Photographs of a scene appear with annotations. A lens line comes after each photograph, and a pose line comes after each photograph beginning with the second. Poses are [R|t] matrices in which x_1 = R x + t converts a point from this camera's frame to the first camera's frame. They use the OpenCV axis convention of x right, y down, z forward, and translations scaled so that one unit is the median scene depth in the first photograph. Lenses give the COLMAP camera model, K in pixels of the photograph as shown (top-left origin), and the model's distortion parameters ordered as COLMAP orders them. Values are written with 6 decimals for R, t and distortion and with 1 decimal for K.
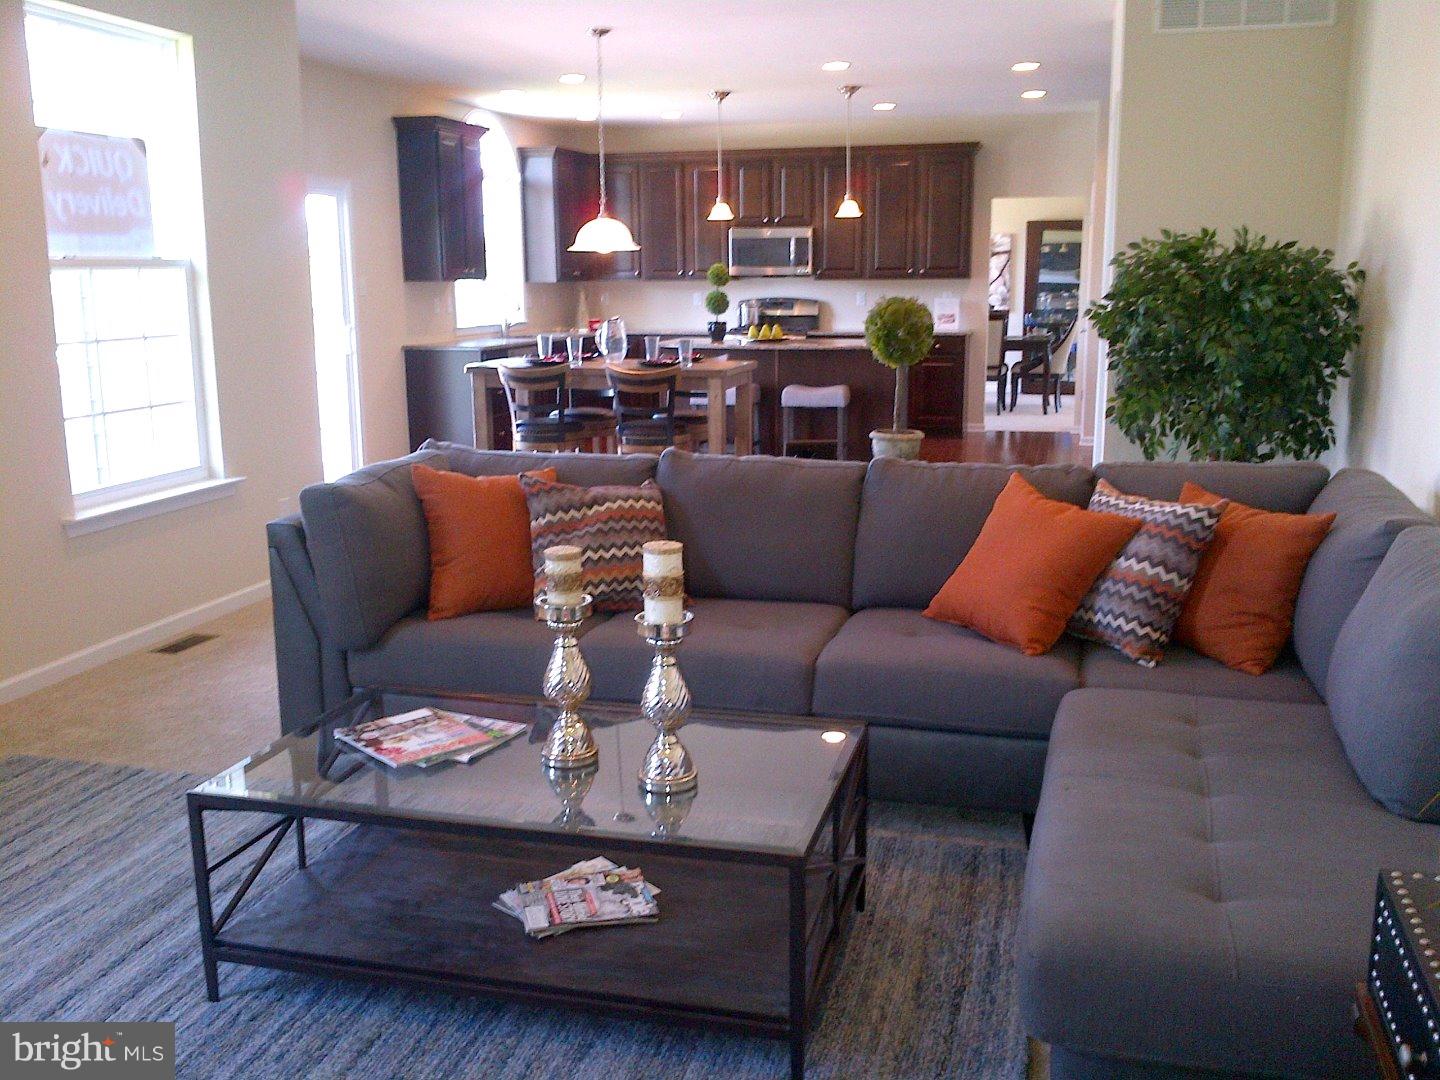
lens RADIAL K [[1327.1, 0, 720.0], [0, 1327.1, 540.0], [0, 0, 1]] dist [0.022794, 0.000936]
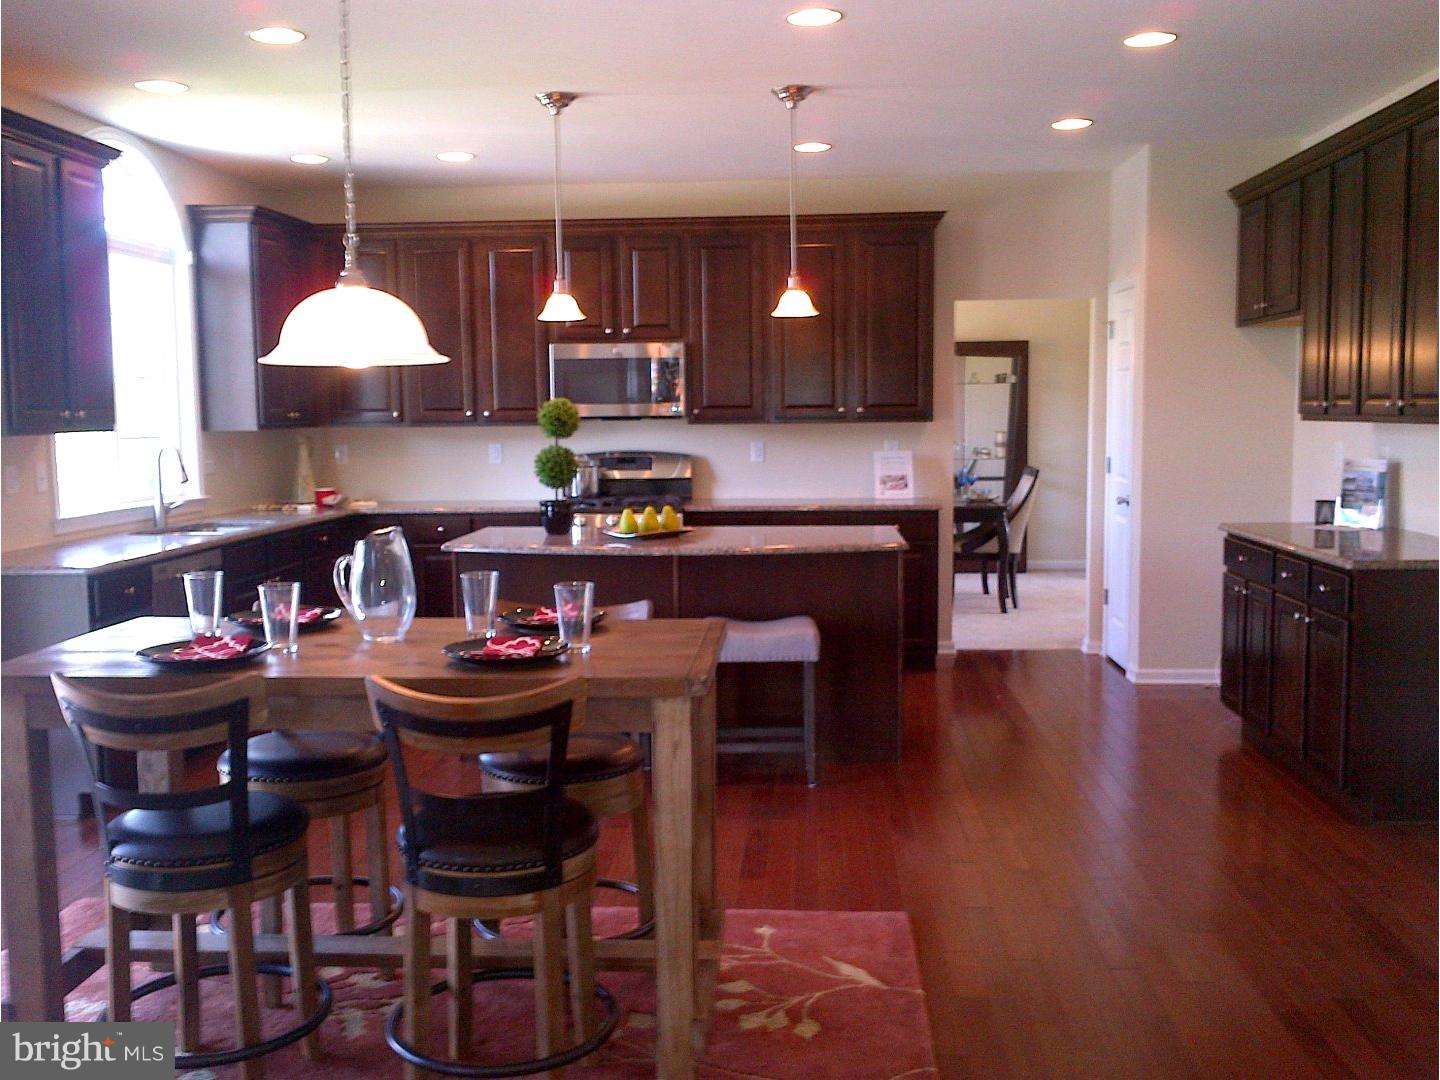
lens RADIAL K [[1302.0, 0, 725.9], [0, 1302.0, 532.5], [0, 0, 1]] dist [0.053473, -0.189221]
pose [[0.978586, -0.023310, 0.204513, -0.040130], [0.044542, 0.994006, -0.099837, -0.083615], [-0.200961, 0.106809, 0.973759, 0.406813]]
